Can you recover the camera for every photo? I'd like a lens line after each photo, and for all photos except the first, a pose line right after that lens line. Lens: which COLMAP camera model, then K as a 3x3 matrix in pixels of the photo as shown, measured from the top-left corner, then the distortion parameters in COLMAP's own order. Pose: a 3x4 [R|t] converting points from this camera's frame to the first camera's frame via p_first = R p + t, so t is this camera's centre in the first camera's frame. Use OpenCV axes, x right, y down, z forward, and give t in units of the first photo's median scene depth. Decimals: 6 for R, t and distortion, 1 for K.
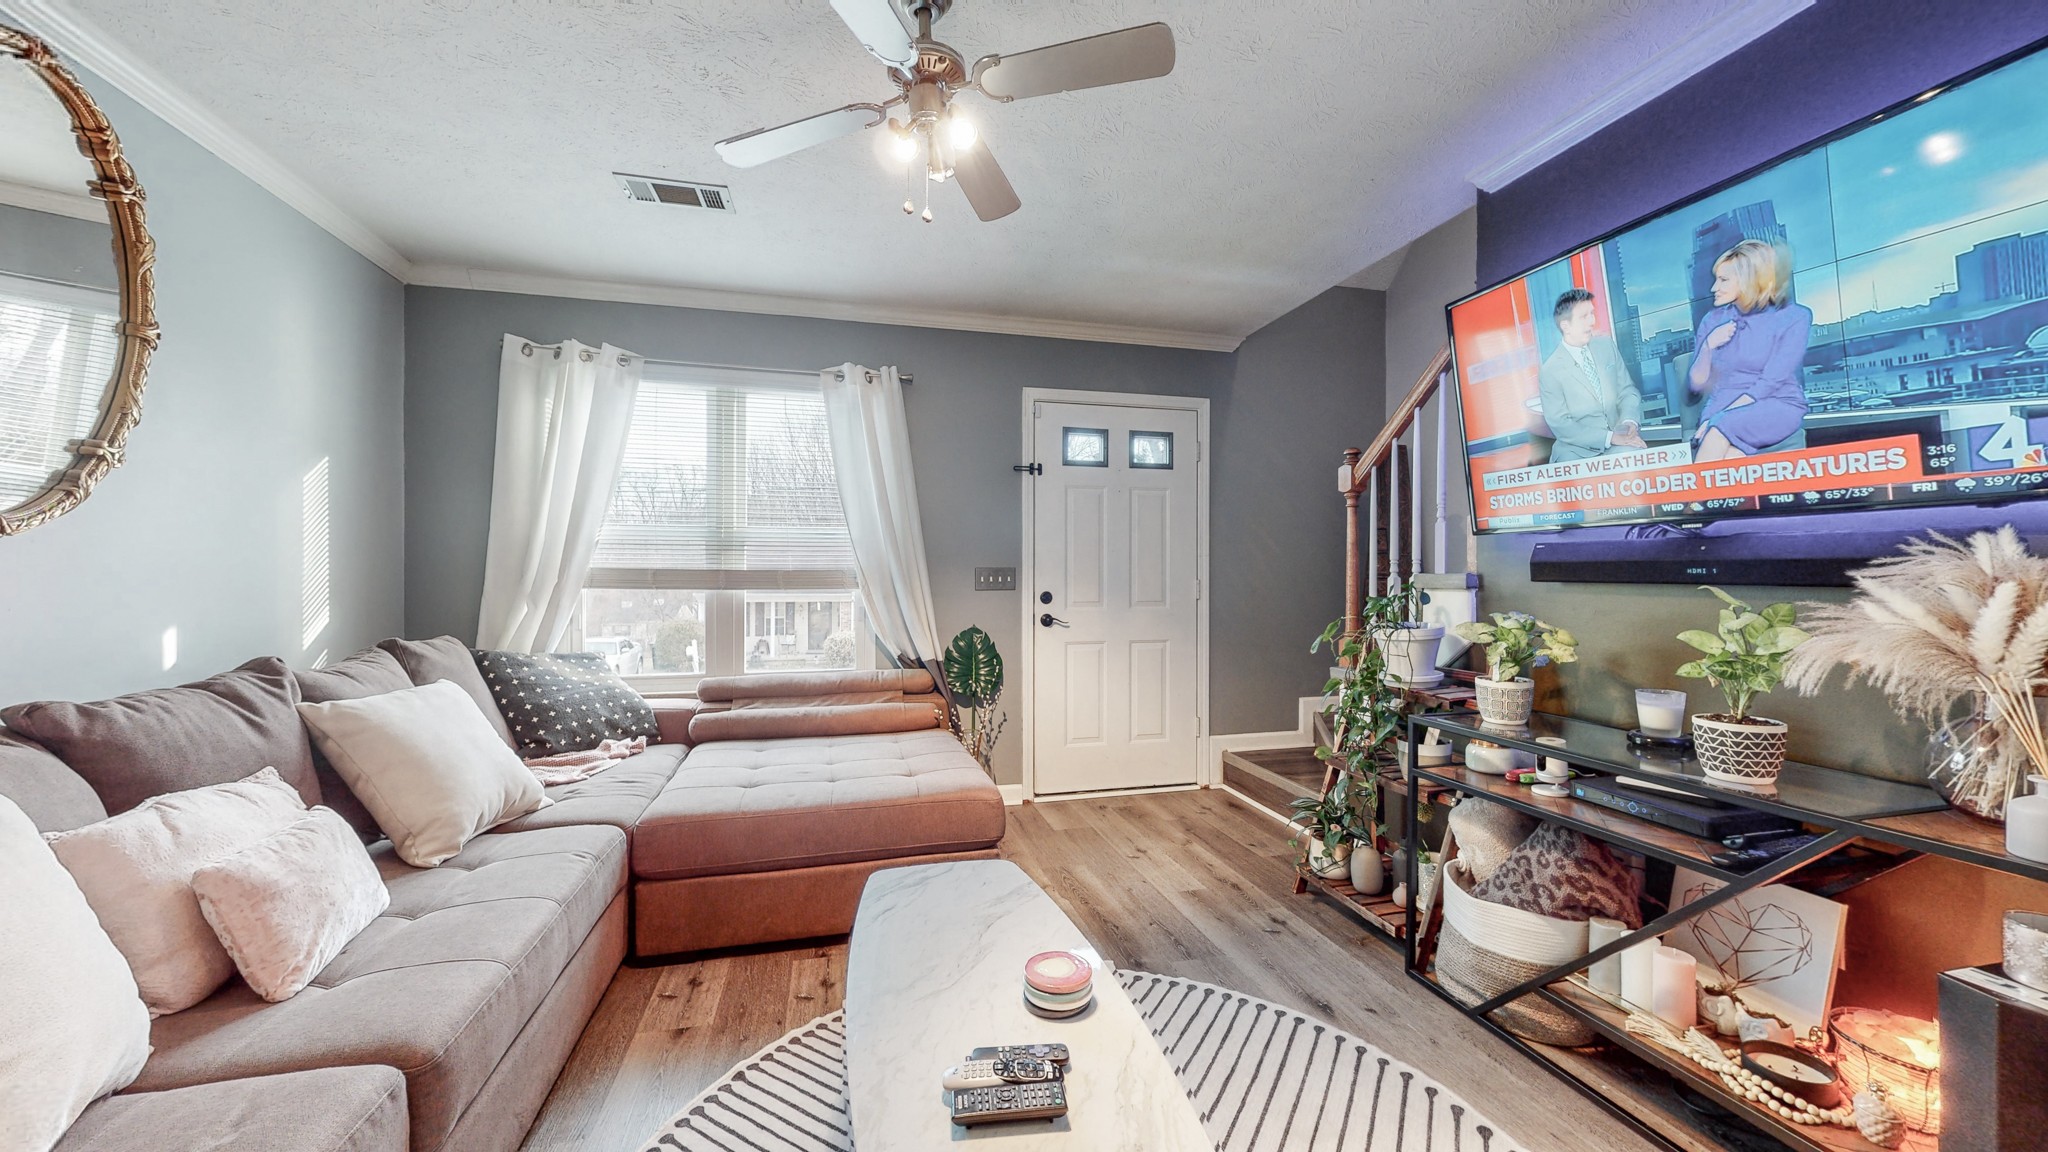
lens RADIAL K [[748.8, 0, 1023.0], [0, 748.8, 580.7], [0, 0, 1]] dist [0.000077, -0.000008]
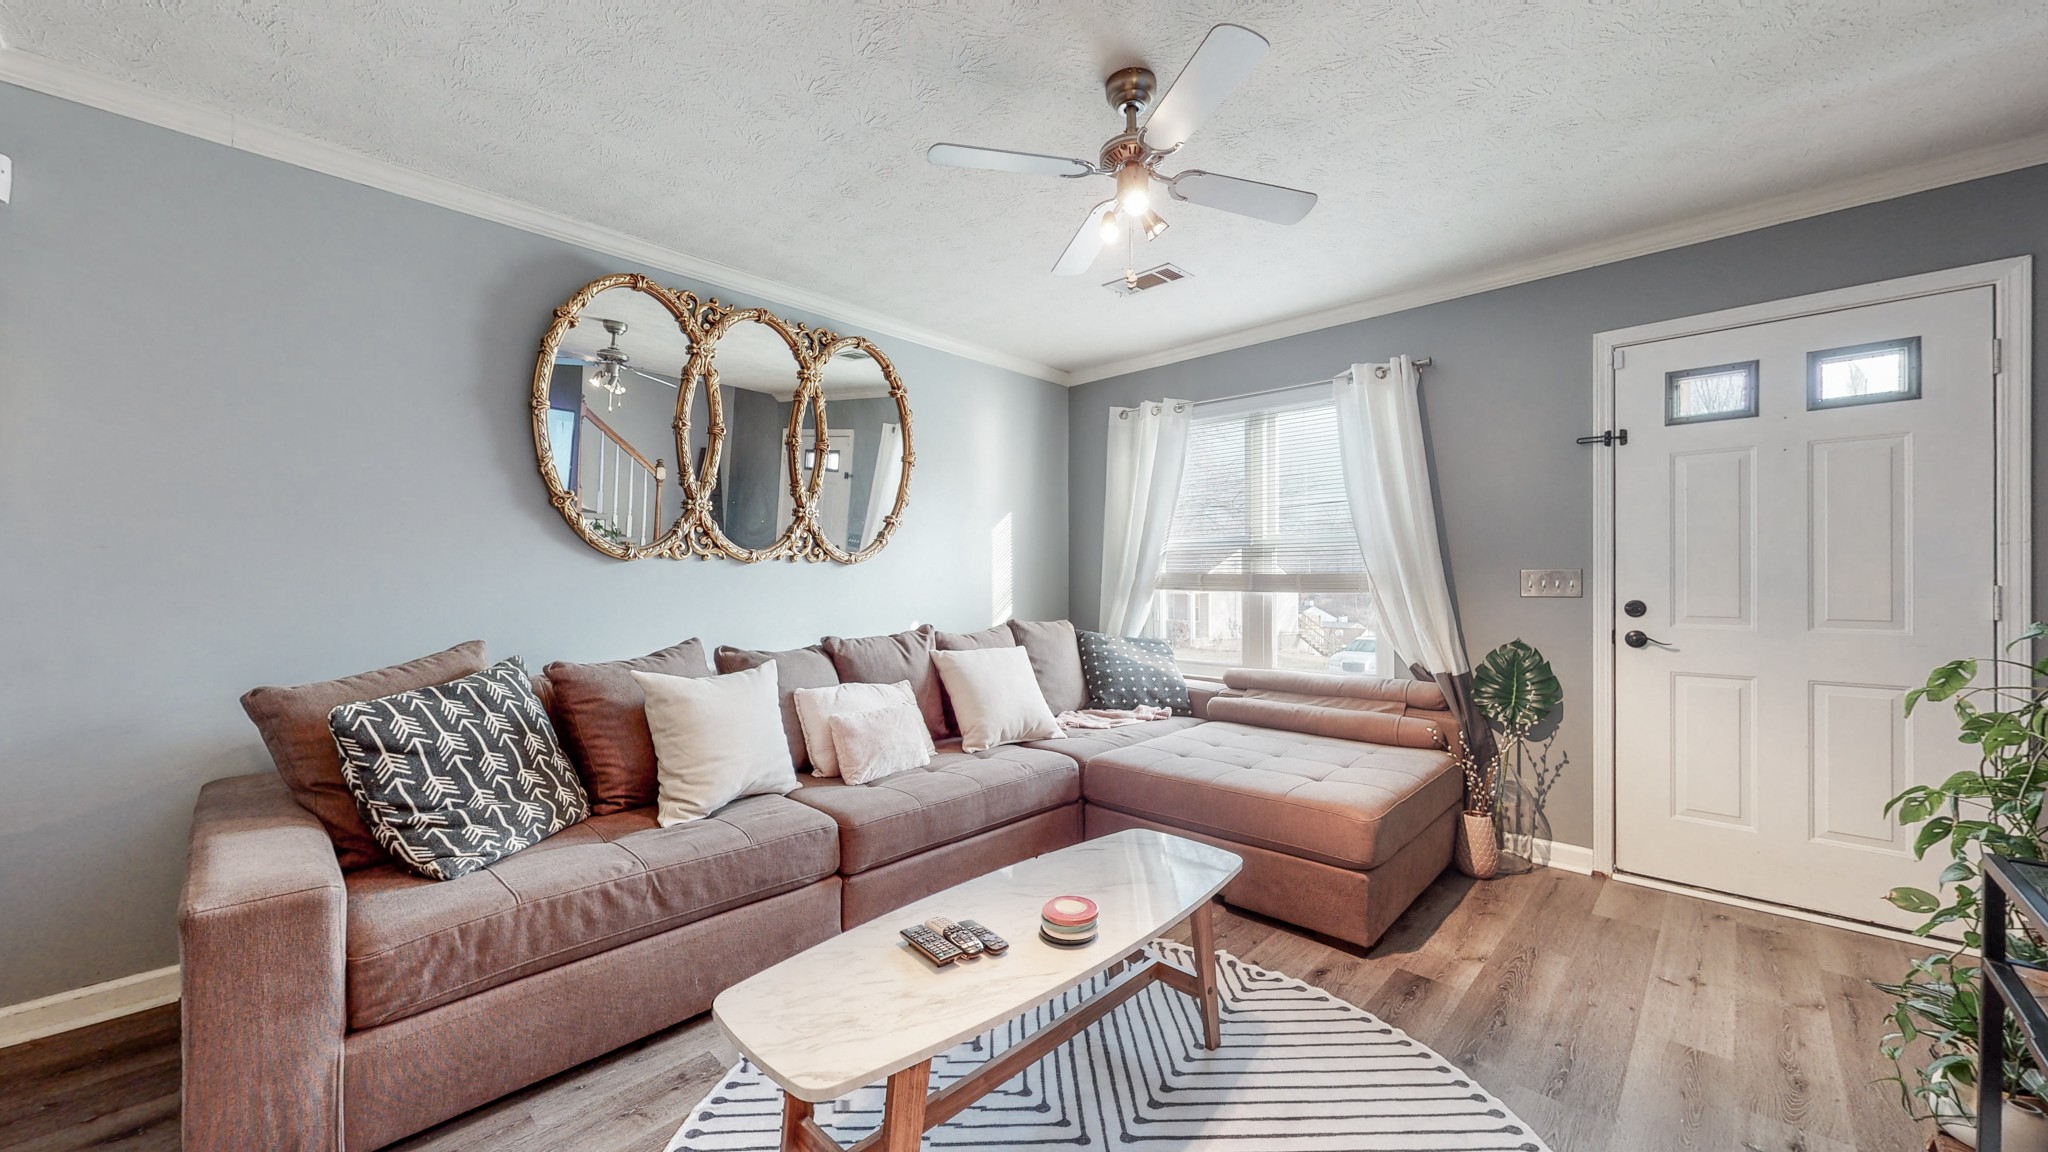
lens RADIAL K [[748.8, 0, 1023.0], [0, 748.8, 580.7], [0, 0, 1]] dist [0.000077, -0.000008]
pose [[0.537246, 0.001814, -0.843424, 0.364467], [-0.002257, 0.999997, 0.000713, -0.004604], [0.843423, 0.001521, 0.537248, 0.100058]]
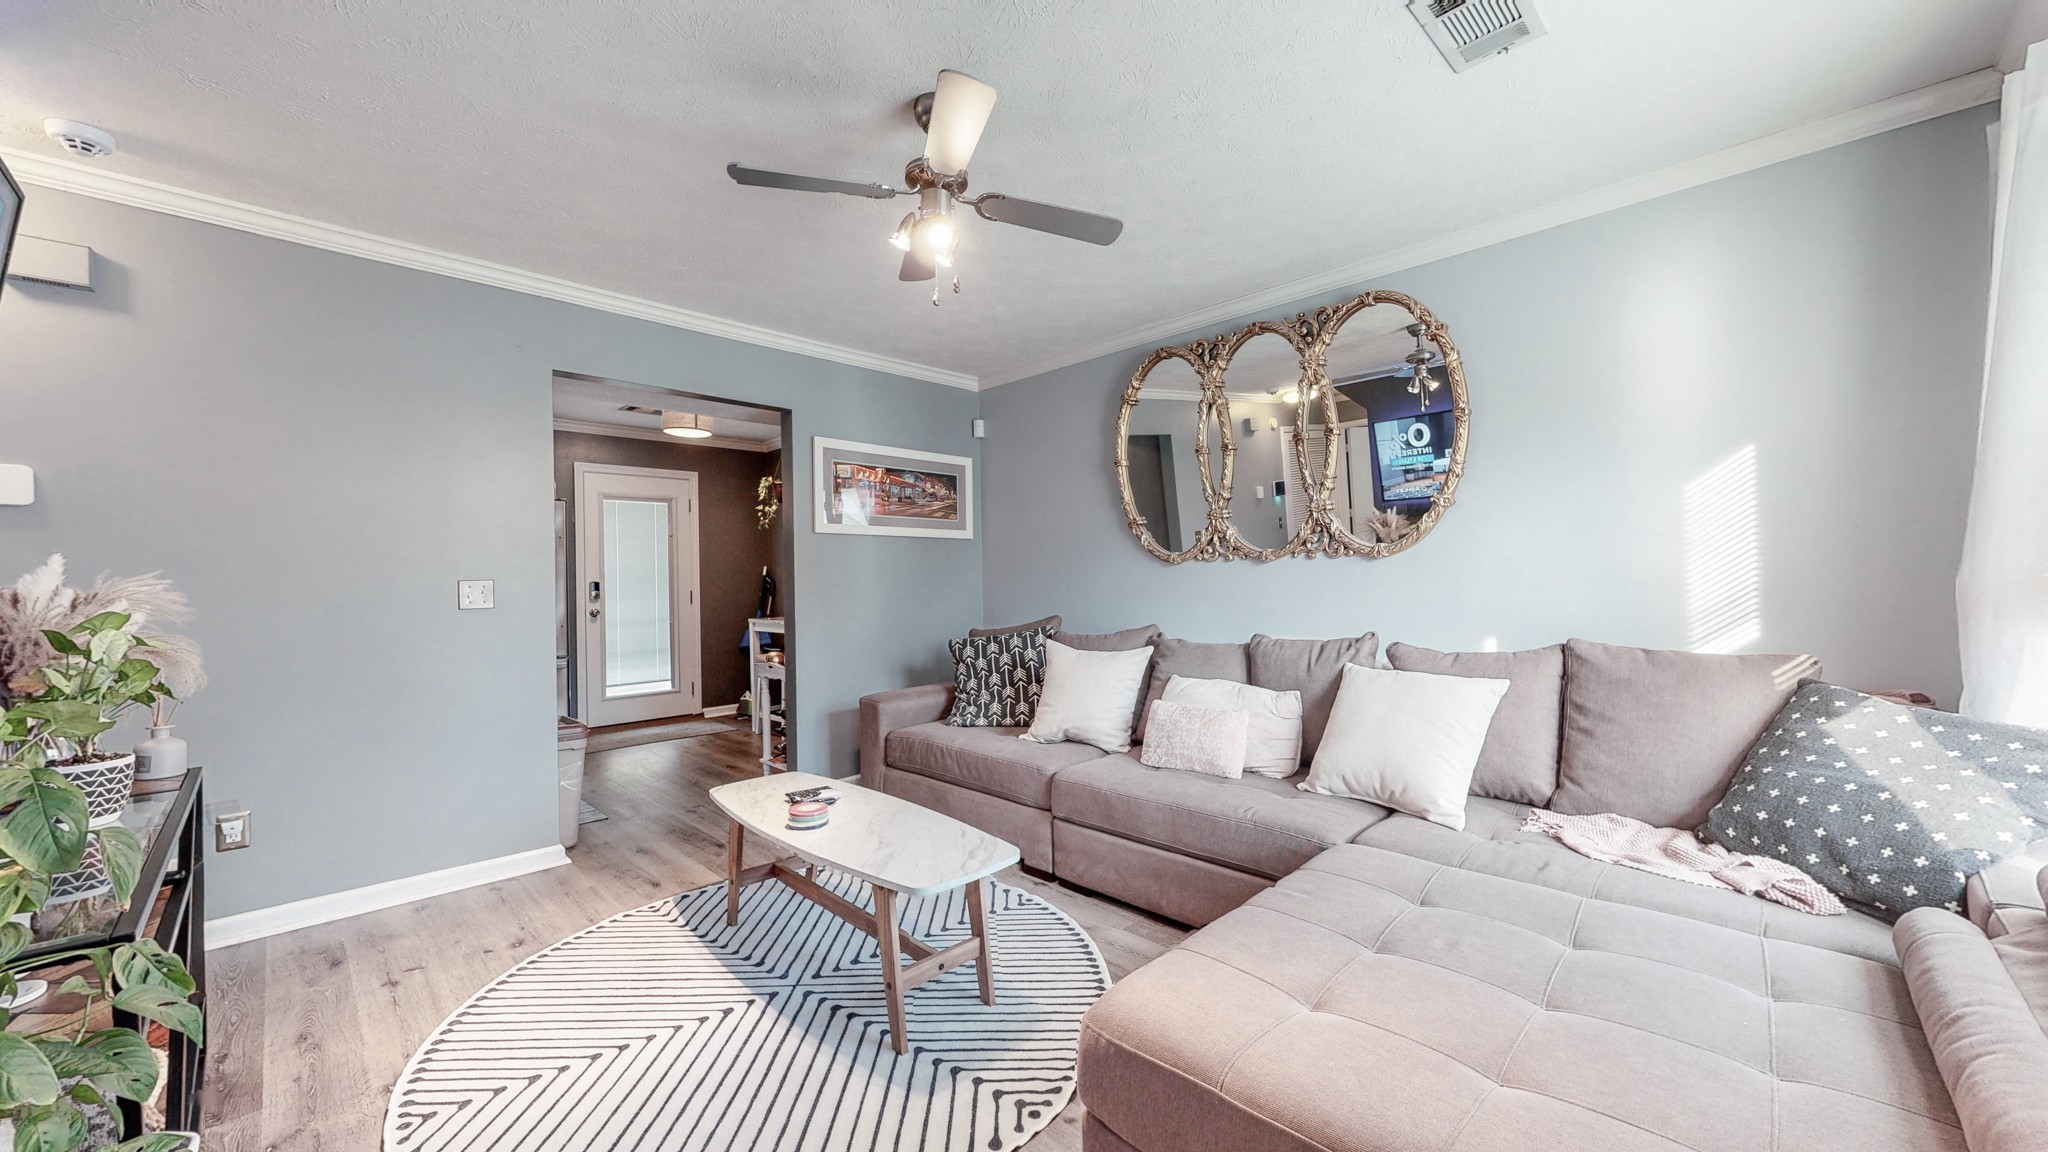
lens RADIAL K [[748.8, 0, 1023.0], [0, 748.8, 580.7], [0, 0, 1]] dist [0.000077, -0.000008]
pose [[-0.856918, 0.013724, -0.515271, 0.183595], [0.014584, 0.999891, 0.002378, -0.006970], [0.515247, -0.005477, -0.857024, 0.998108]]
